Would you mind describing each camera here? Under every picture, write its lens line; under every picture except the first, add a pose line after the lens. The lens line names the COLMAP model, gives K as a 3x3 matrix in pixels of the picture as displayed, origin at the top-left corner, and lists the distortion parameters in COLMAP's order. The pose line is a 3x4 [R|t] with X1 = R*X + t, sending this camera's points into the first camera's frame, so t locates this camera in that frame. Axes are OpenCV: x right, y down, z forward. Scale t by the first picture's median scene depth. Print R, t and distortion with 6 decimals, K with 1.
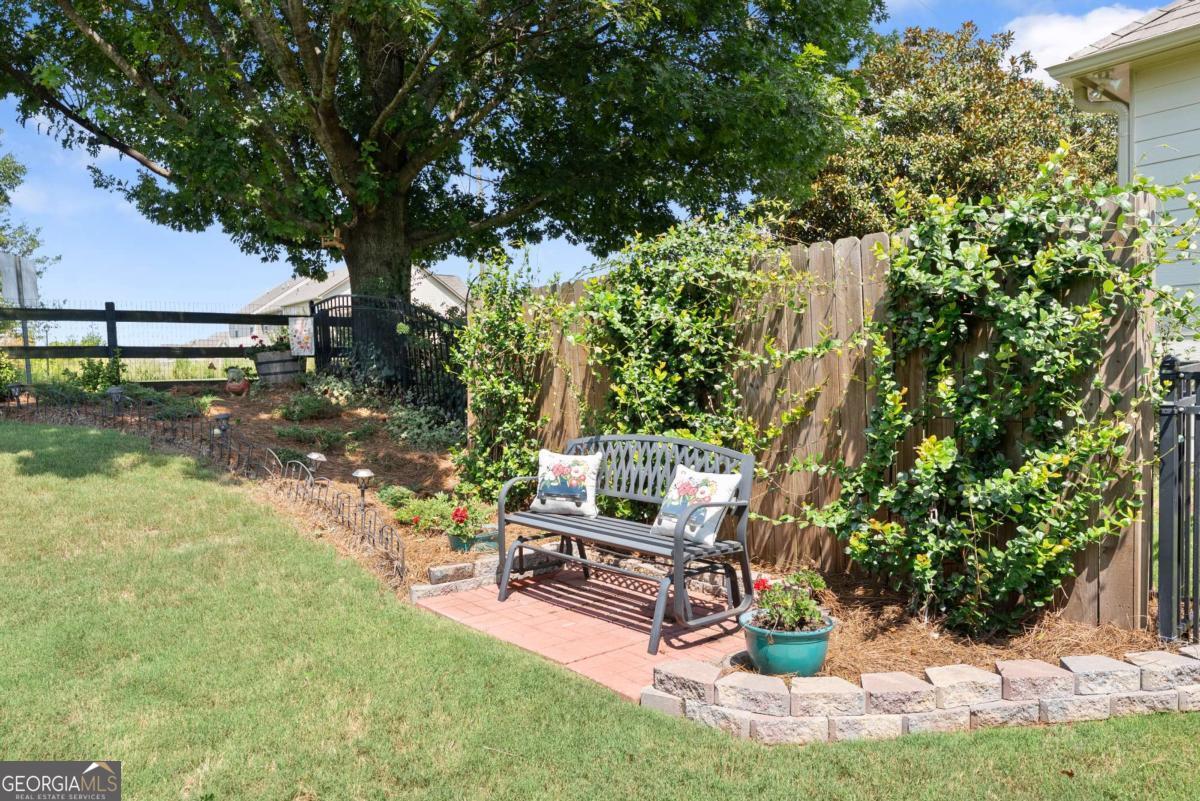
lens RADIAL K [[791.3, 0, 596.1], [0, 791.3, 405.4], [0, 0, 1]] dist [-0.003139, 0.007088]
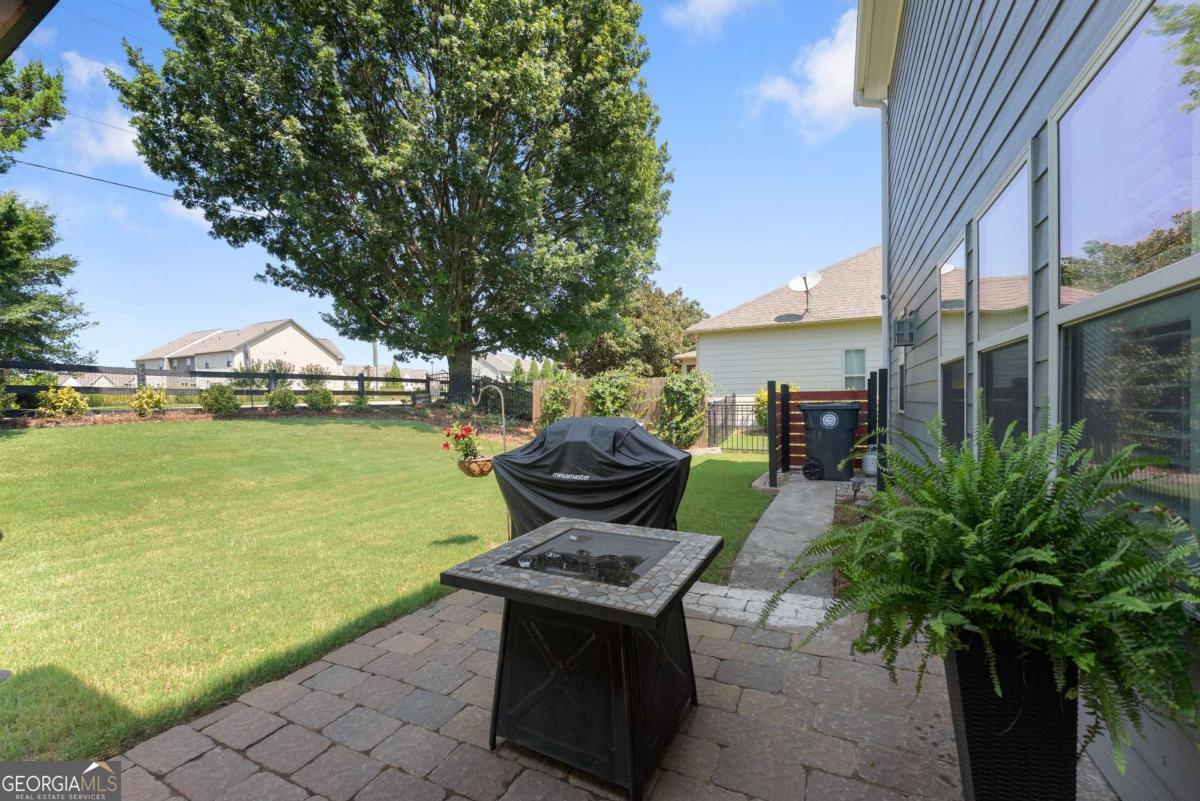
lens RADIAL K [[479.0, 0, 598.5], [0, 479.0, 404.5], [0, 0, 1]] dist [-0.001785, -0.000191]
pose [[0.914689, 0.008697, 0.404065, -1.387778], [0.006035, 0.999363, -0.035170, 0.073271], [-0.404114, 0.034608, 0.914054, -1.822787]]
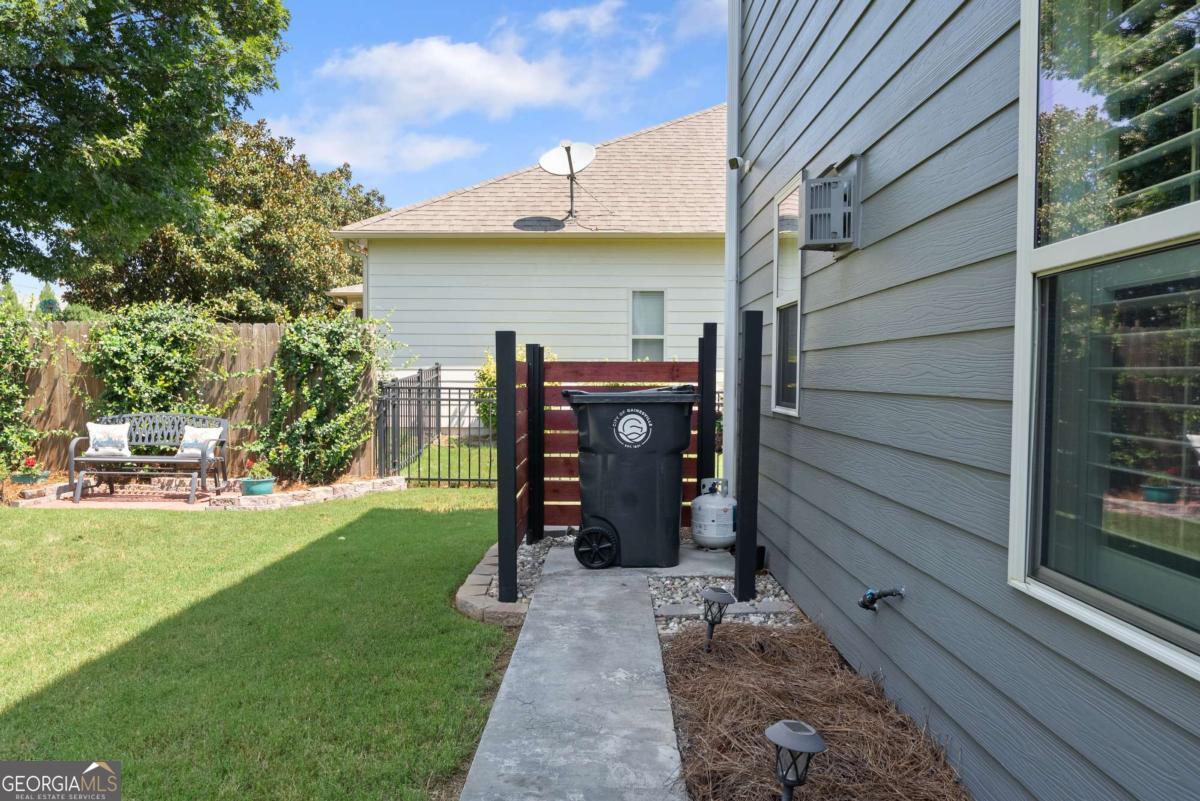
lens RADIAL K [[791.3, 0, 599.3], [0, 791.3, 403.8], [0, 0, 1]] dist [-0.003139, 0.007088]
pose [[0.638246, -0.001311, 0.769831, -0.881659], [0.008671, 0.999947, -0.005486, 0.040344], [-0.769783, 0.010176, 0.638224, -1.297115]]
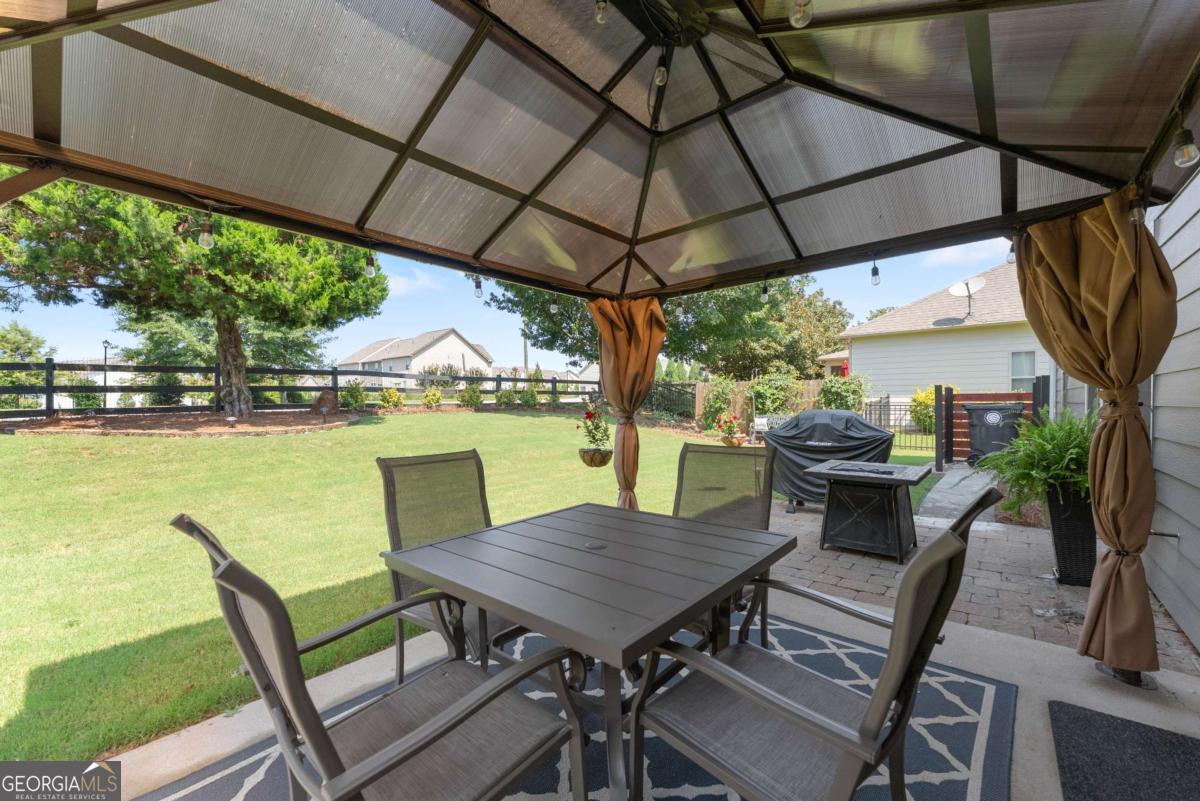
lens RADIAL K [[479.0, 0, 601.0], [0, 479.0, 406.0], [0, 0, 1]] dist [-0.001785, -0.000191]
pose [[0.983893, 0.016773, 0.177971, -1.977377], [-0.011529, 0.999470, -0.030458, 0.106990], [-0.178387, 0.027916, 0.983564, -2.322724]]
